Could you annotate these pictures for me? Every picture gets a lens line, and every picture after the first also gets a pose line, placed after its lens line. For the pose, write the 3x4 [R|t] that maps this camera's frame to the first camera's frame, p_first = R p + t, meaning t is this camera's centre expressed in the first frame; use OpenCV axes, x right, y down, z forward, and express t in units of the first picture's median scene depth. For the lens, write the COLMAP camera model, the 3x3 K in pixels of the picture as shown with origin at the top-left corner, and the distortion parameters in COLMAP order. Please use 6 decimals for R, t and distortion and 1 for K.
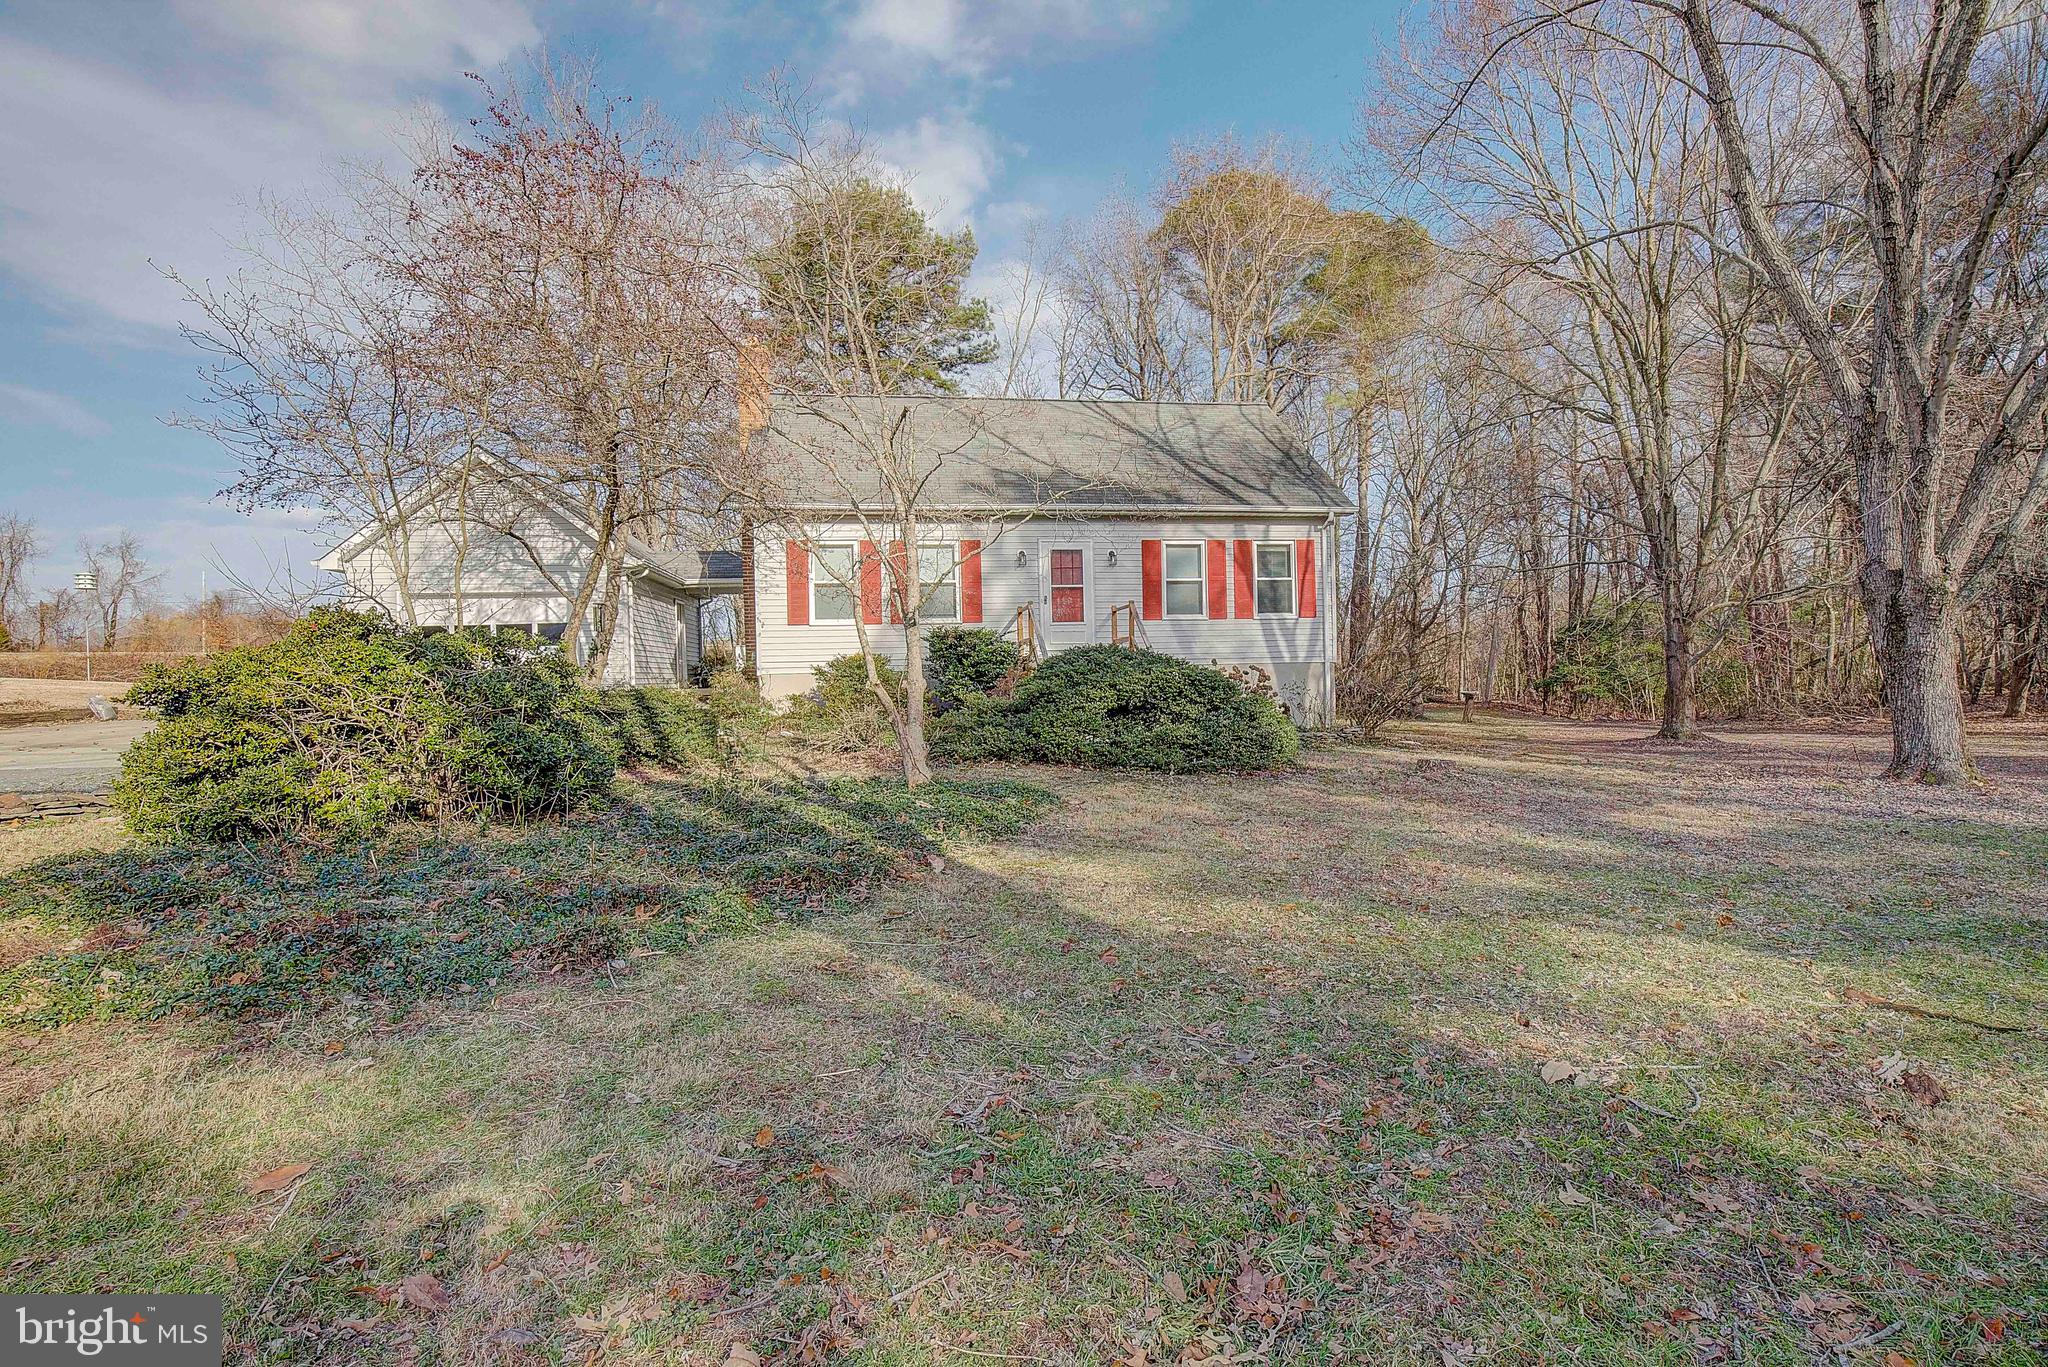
lens RADIAL K [[951.5, 0, 1037.4], [0, 951.5, 683.5], [0, 0, 1]] dist [-0.025039, -0.000214]
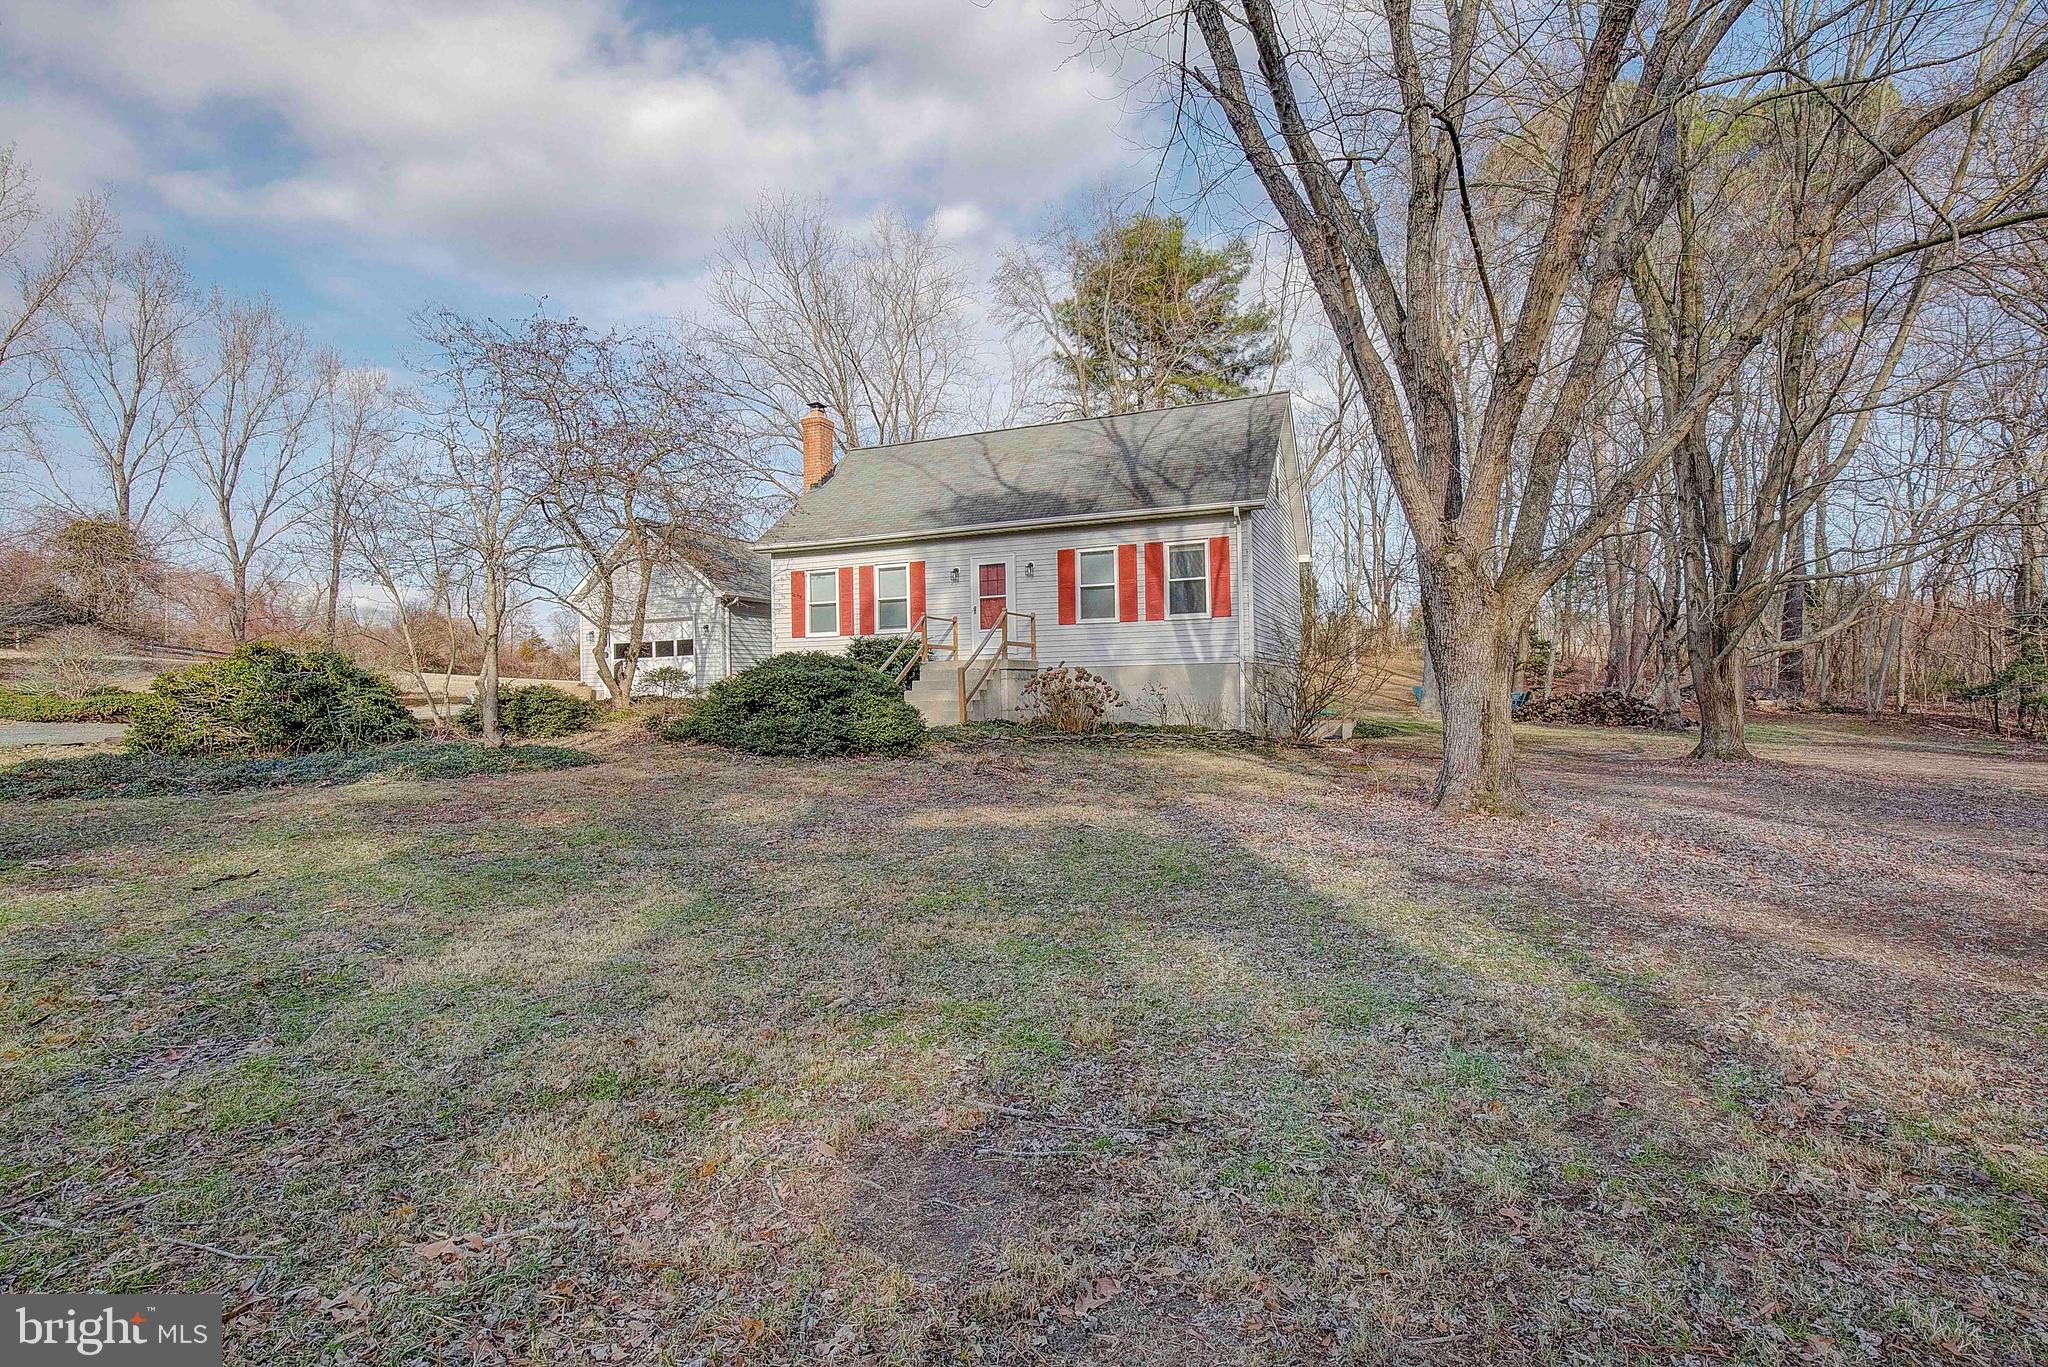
lens RADIAL K [[951.5, 0, 1037.4], [0, 951.5, 683.5], [0, 0, 1]] dist [-0.025039, -0.000214]
pose [[0.854772, 0.001791, -0.519001, 0.639857], [-0.004491, 0.999982, -0.003946, 0.003442], [0.518984, 0.005704, 0.854765, 0.074534]]
